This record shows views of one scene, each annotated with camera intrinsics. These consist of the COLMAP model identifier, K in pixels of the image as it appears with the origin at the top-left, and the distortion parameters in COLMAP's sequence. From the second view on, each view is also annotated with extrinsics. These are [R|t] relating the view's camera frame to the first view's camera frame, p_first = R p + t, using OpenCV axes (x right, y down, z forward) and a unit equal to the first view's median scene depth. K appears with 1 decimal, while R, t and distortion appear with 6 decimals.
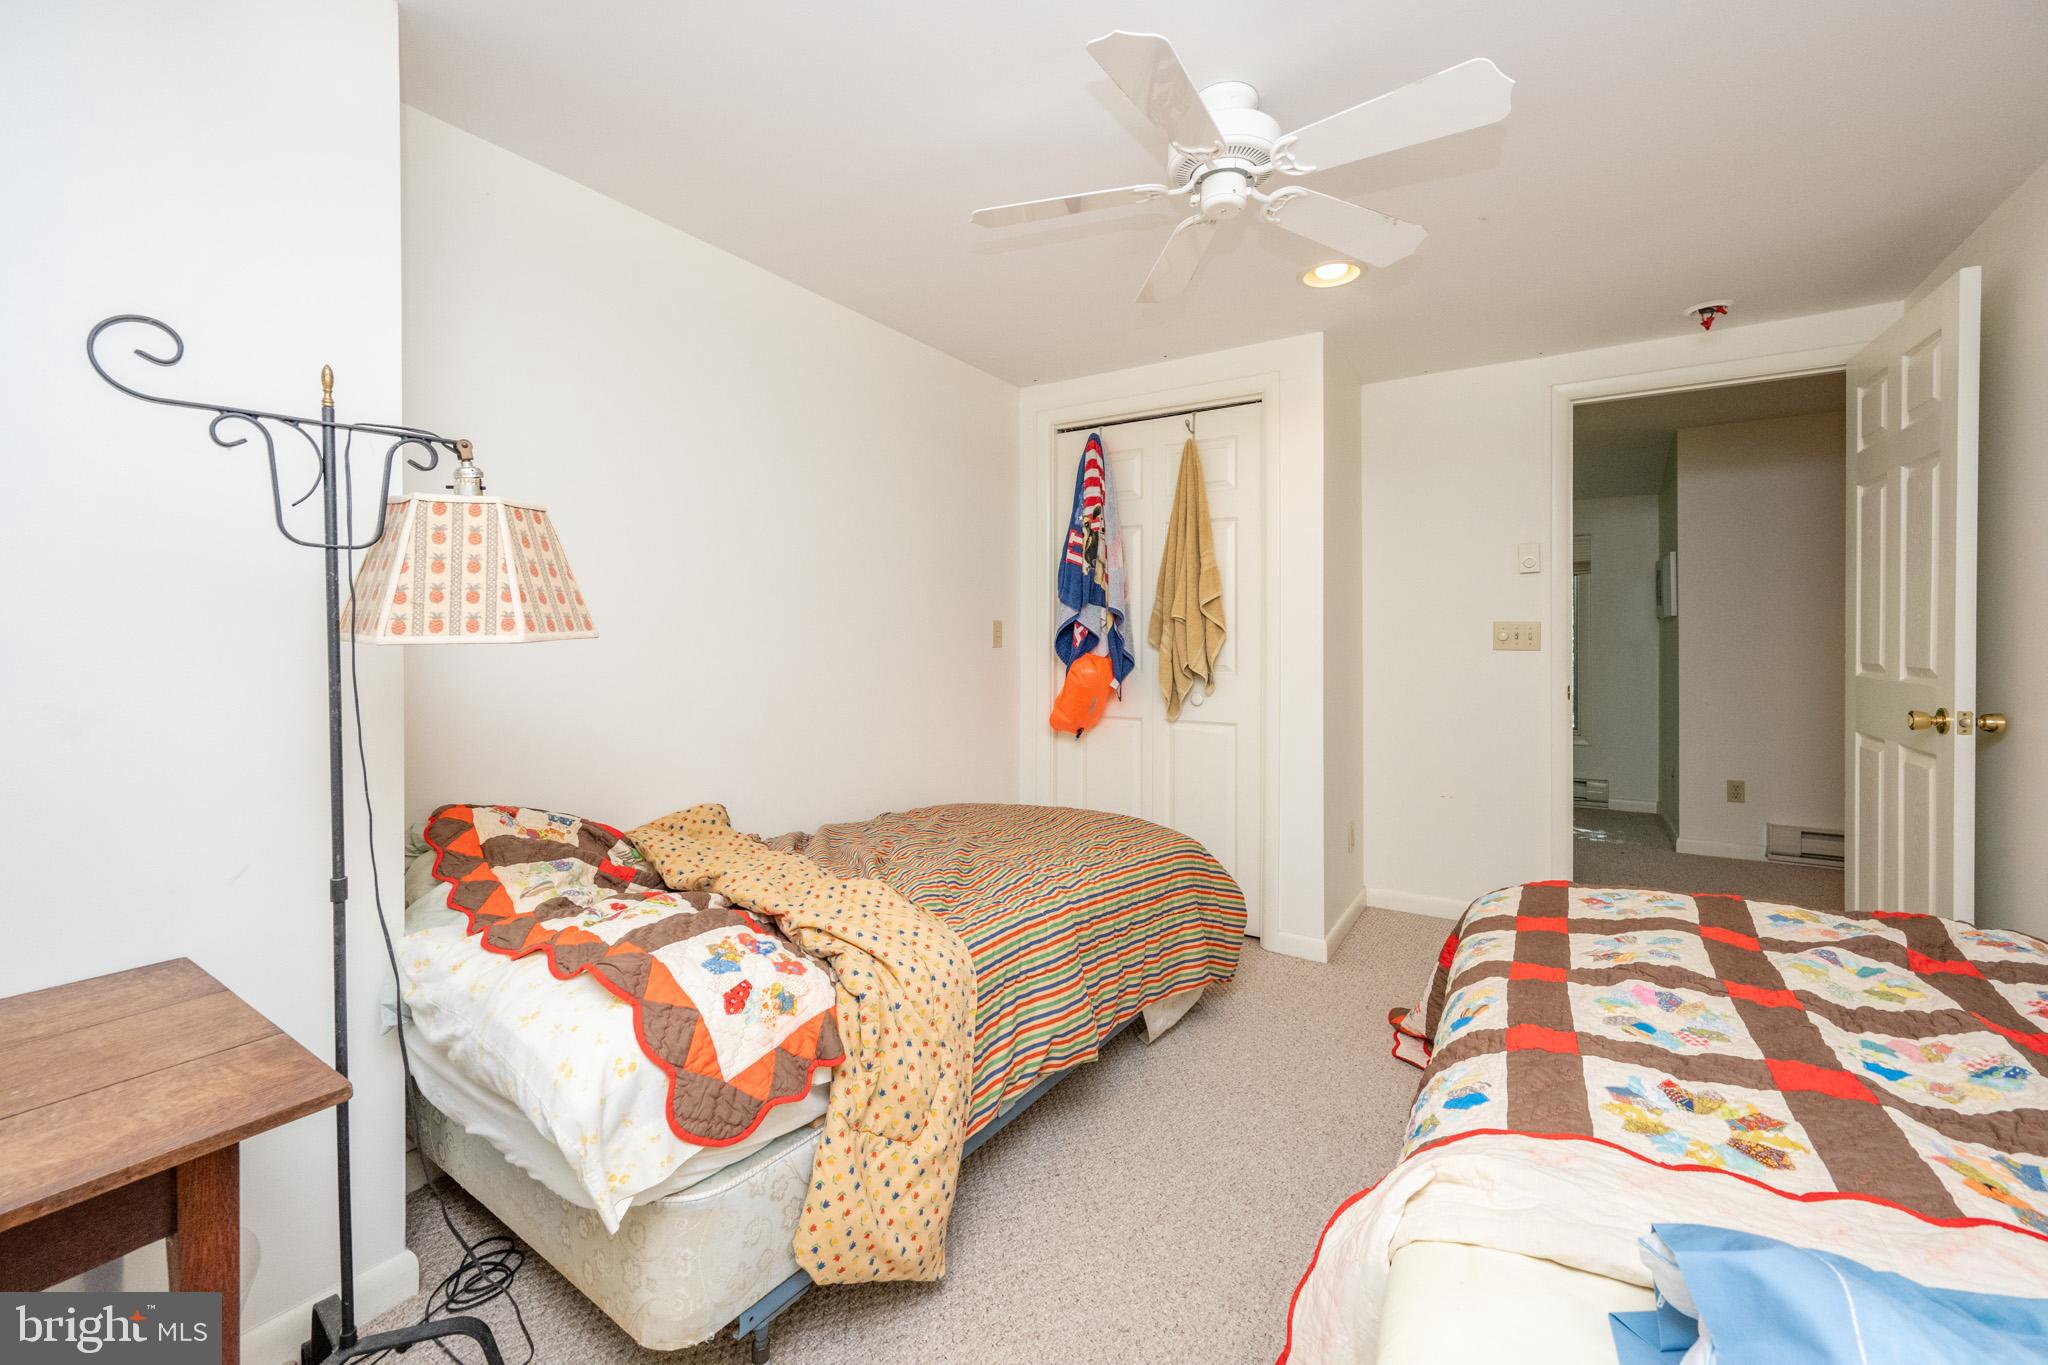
lens RADIAL K [[846.0, 0, 1042.6], [0, 846.0, 643.3], [0, 0, 1]] dist [0.003922, -0.000677]
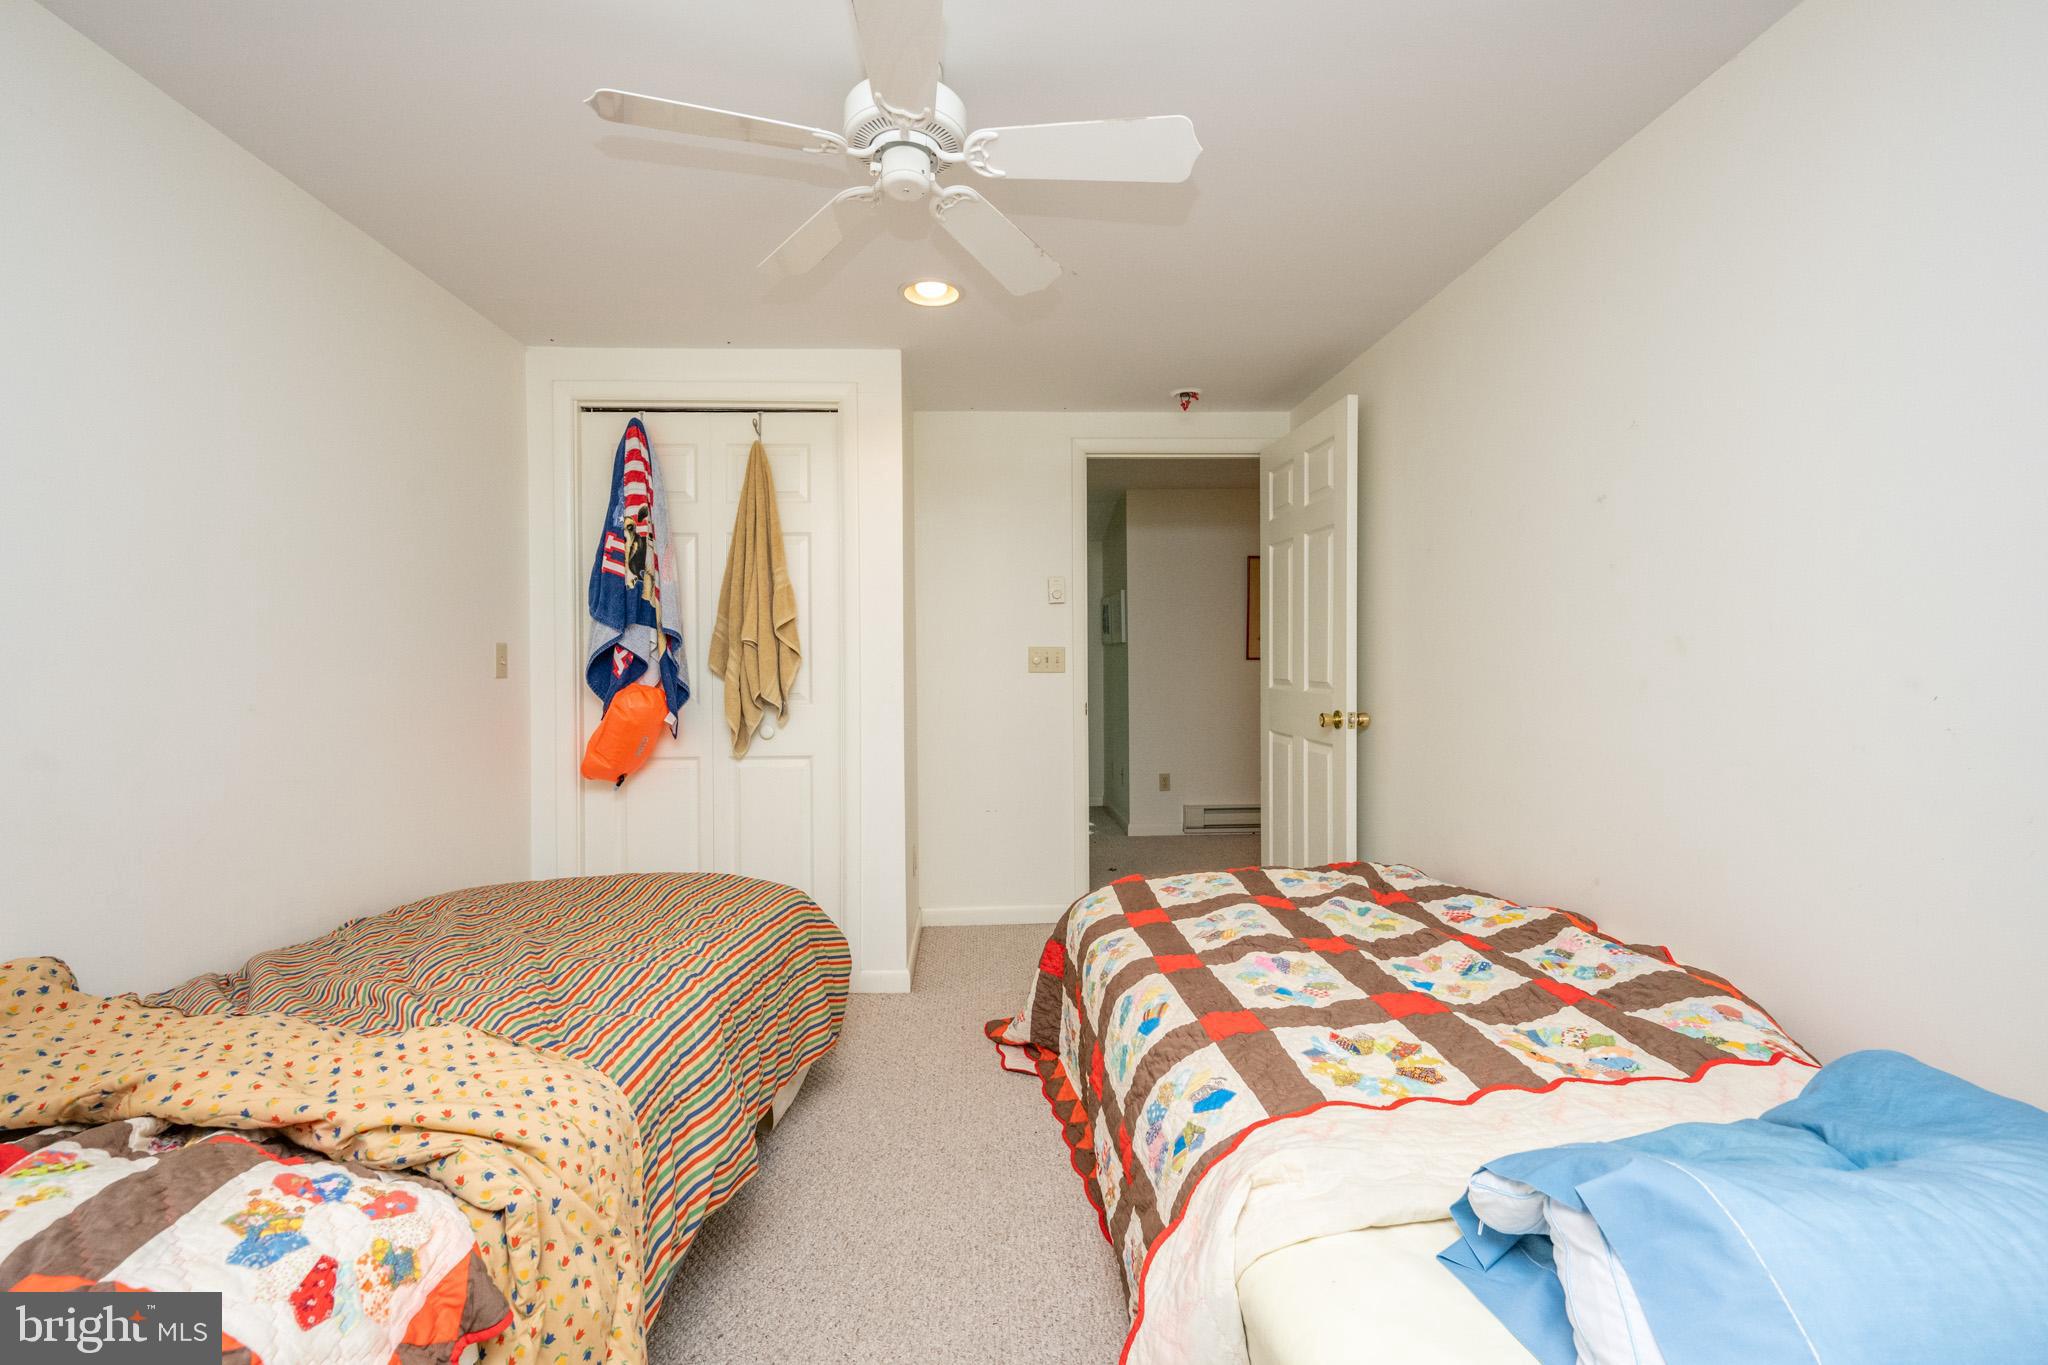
lens RADIAL K [[860.0, 0, 1022.4], [0, 860.0, 670.6], [0, 0, 1]] dist [0.002954, -0.000601]
pose [[0.825716, -0.012493, 0.563948, -0.190428], [0.010559, 0.999922, 0.006691, -0.003803], [-0.563987, 0.000430, 0.825783, 0.158949]]
